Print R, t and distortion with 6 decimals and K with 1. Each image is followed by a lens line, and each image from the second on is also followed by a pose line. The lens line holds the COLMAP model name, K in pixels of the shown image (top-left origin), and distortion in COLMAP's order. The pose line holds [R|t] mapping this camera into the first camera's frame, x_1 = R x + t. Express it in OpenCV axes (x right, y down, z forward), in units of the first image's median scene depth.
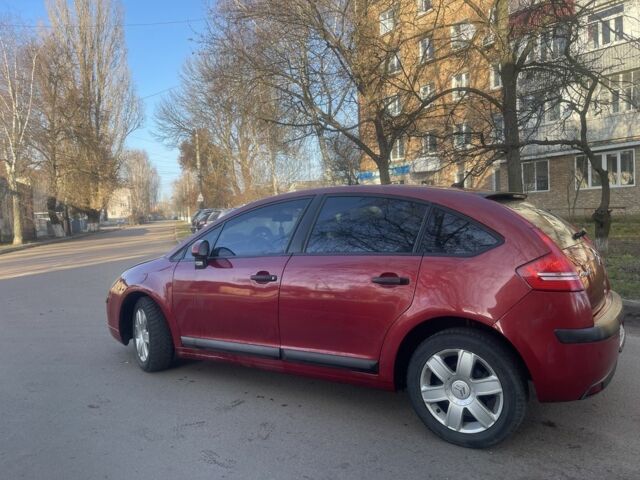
lens RADIAL K [[488.0, 0, 323.0], [0, 488.0, 238.5], [0, 0, 1]] dist [0.026367, -0.010789]
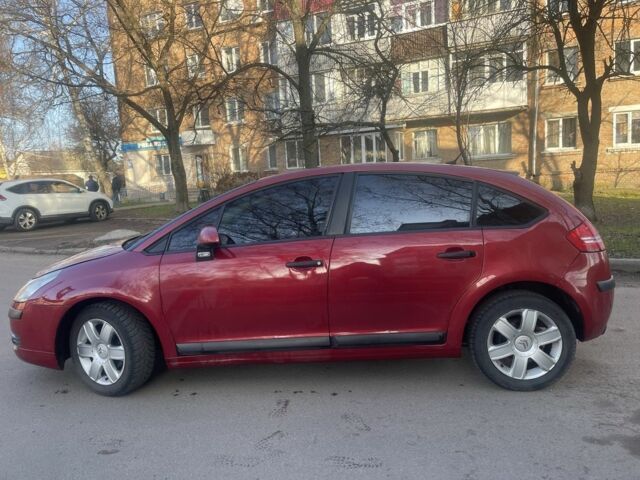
lens RADIAL K [[488.0, 0, 323.0], [0, 488.0, 238.5], [0, 0, 1]] dist [0.026367, -0.010789]
pose [[0.870352, -0.066128, 0.487970, -0.558188], [0.040098, 0.997169, 0.063615, -0.024856], [-0.490796, -0.035801, 0.870539, 0.194601]]
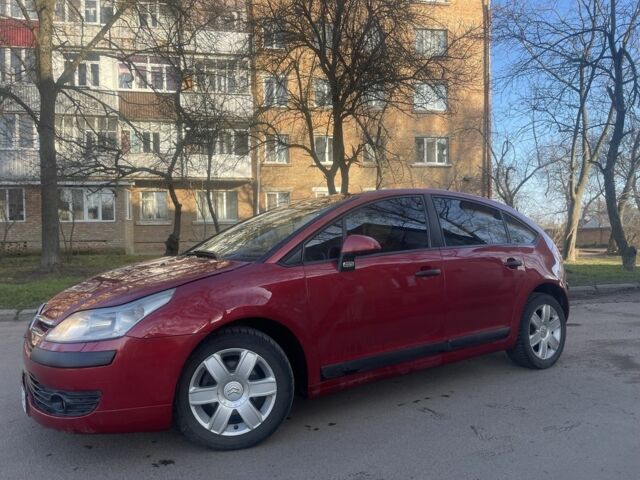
lens RADIAL K [[488.0, 0, 323.0], [0, 488.0, 238.5], [0, 0, 1]] dist [0.026367, -0.010789]
pose [[0.383715, 0.031810, 0.922903, -1.153876], [0.043427, 0.997679, -0.052443, 0.058003], [-0.922430, 0.060202, 0.381443, 0.848619]]
